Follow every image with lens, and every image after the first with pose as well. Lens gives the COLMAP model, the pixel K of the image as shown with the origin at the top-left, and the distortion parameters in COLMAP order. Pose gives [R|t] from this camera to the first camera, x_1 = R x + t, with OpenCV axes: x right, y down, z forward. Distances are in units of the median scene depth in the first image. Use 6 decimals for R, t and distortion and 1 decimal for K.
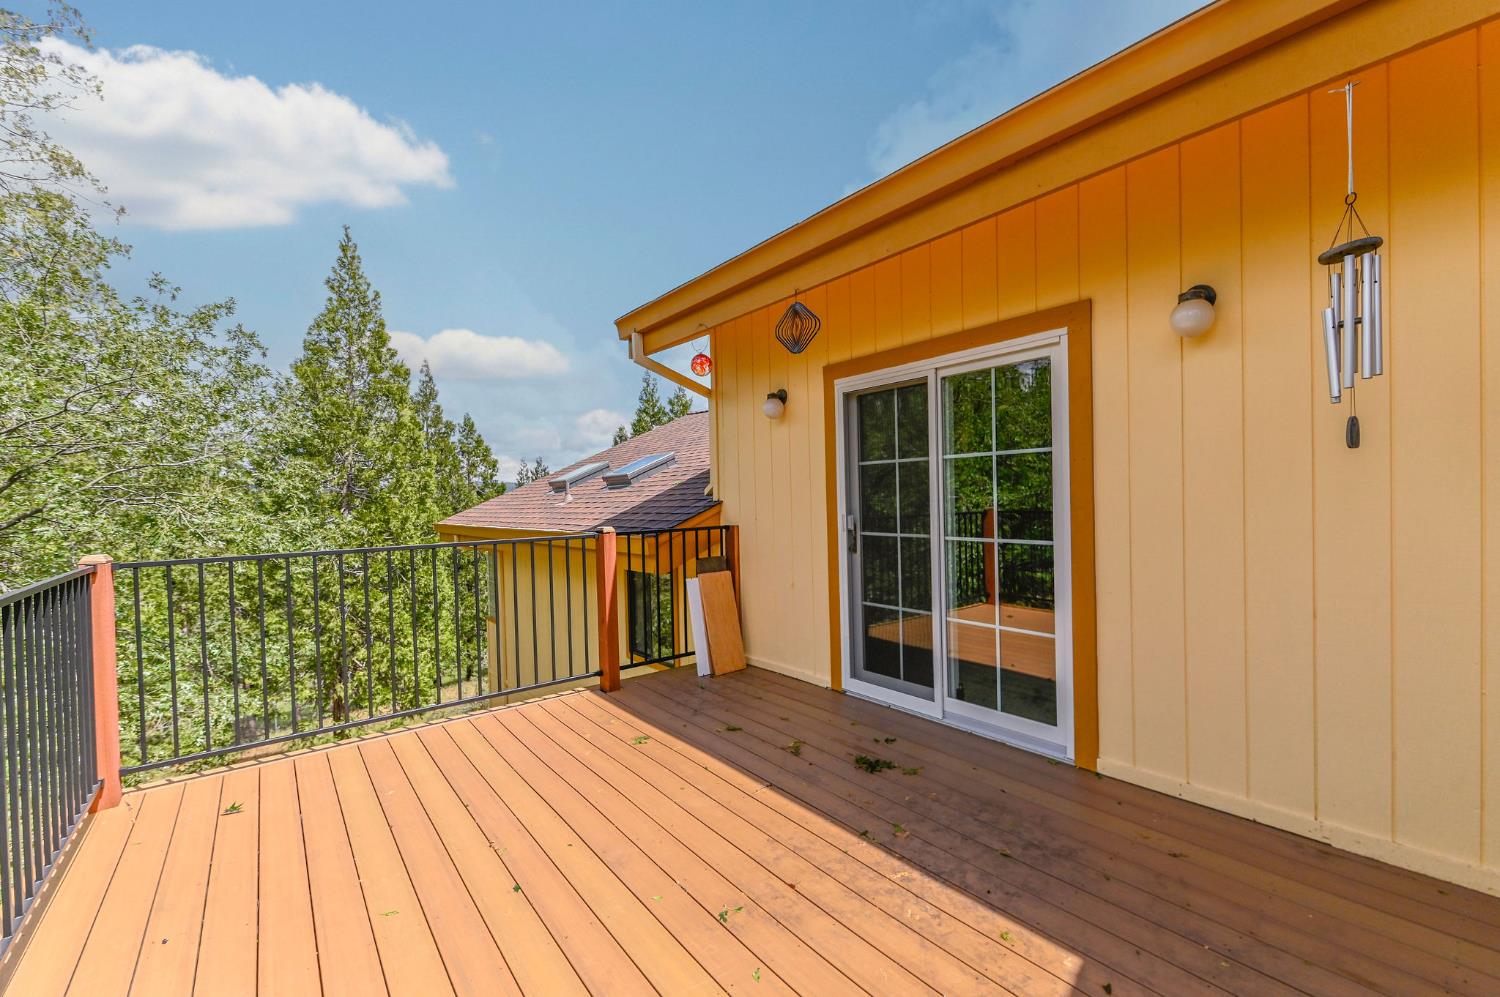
lens RADIAL K [[641.9, 0, 773.5], [0, 641.9, 498.9], [0, 0, 1]] dist [0.024020, -0.010735]
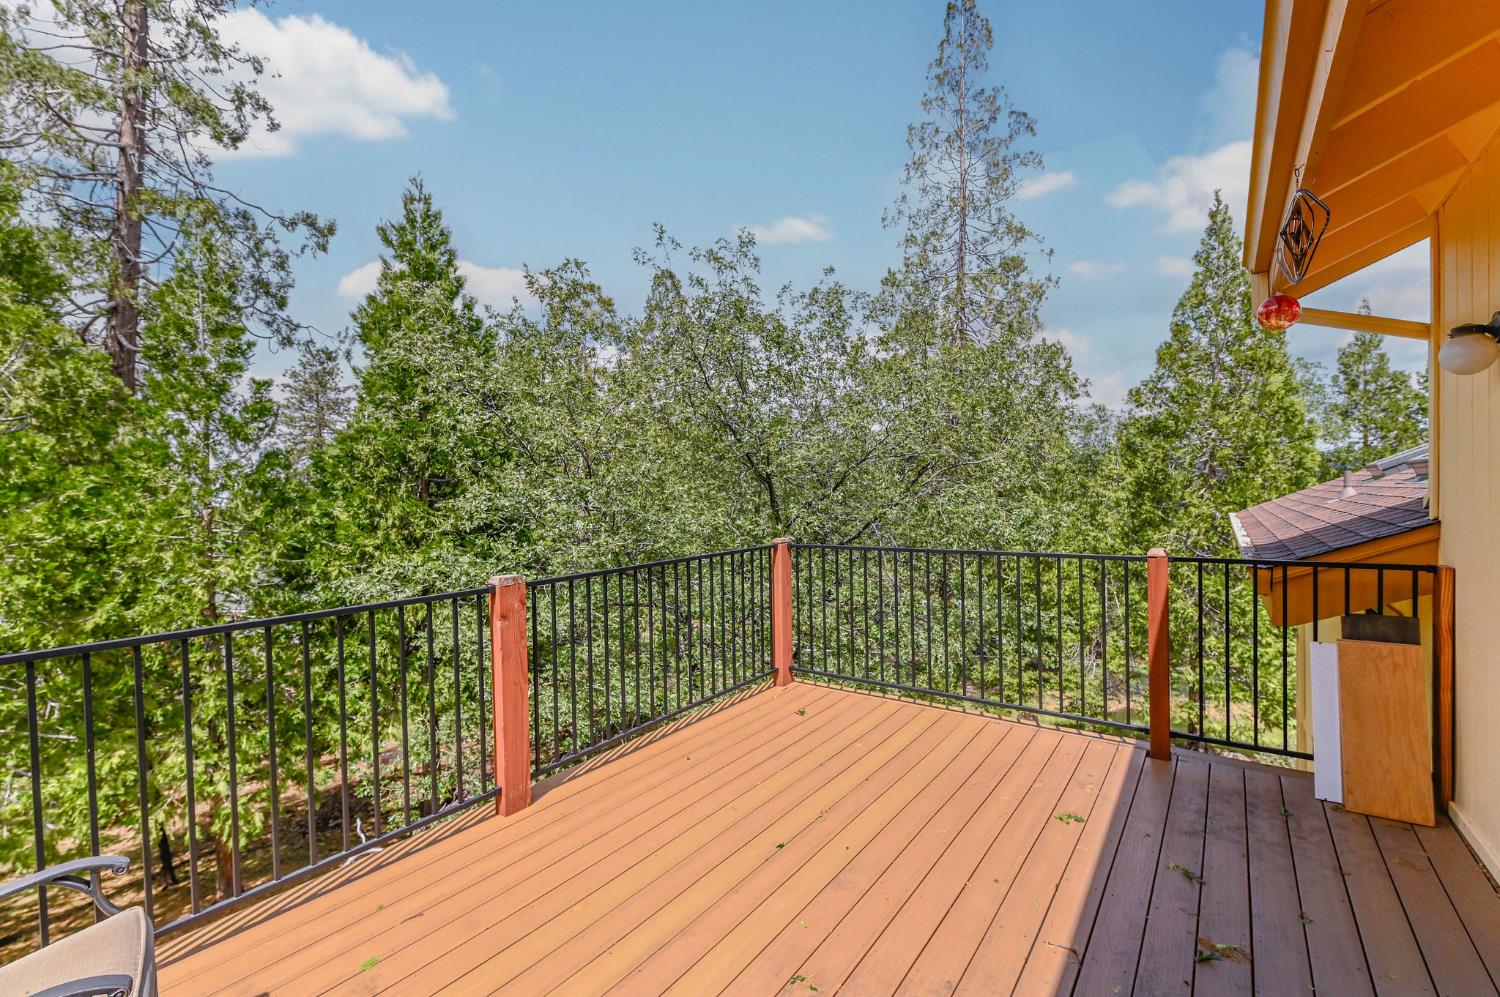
lens RADIAL K [[648.6, 0, 750.0], [0, 648.6, 498.5], [0, 0, 1]] dist [0.022291, -0.011836]
pose [[0.256691, 0.036268, -0.965813, 0.509477], [0.010562, 0.999131, 0.040326, -0.077143], [0.966436, -0.020552, 0.256085, 0.418811]]
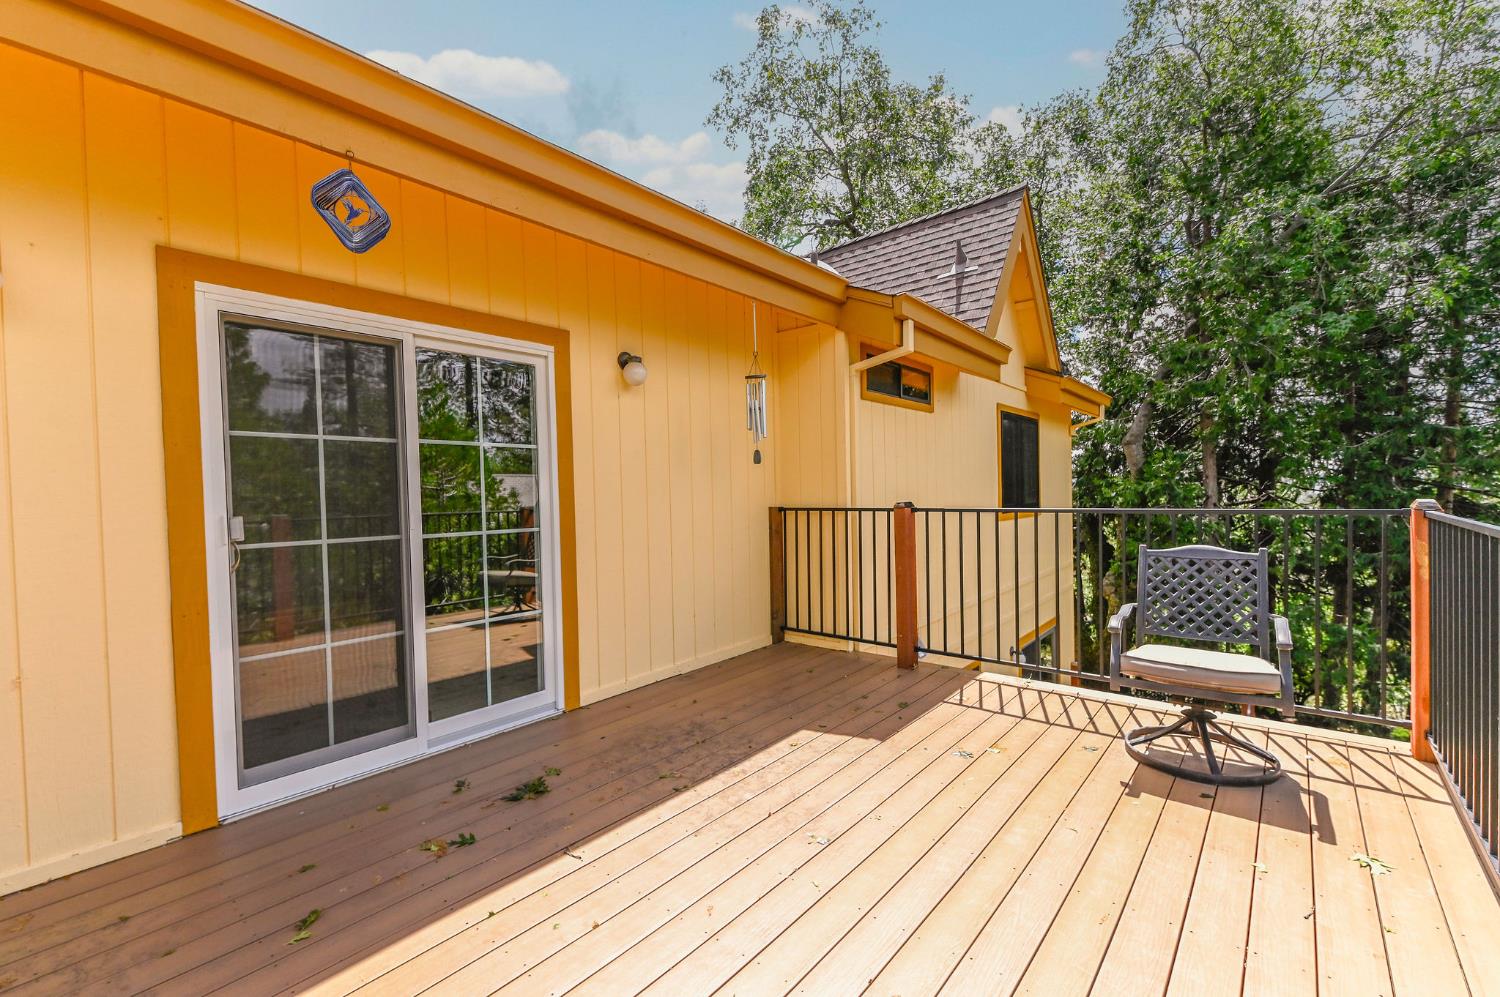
lens RADIAL K [[623.4, 0, 751.1], [0, 623.4, 493.3], [0, 0, 1]] dist [0.022444, -0.010644]
pose [[-0.185994, 0.026819, 0.982185, -0.687568], [0.032229, 0.999256, -0.021182, 0.039424], [-0.982022, 0.027715, -0.186720, 0.796015]]
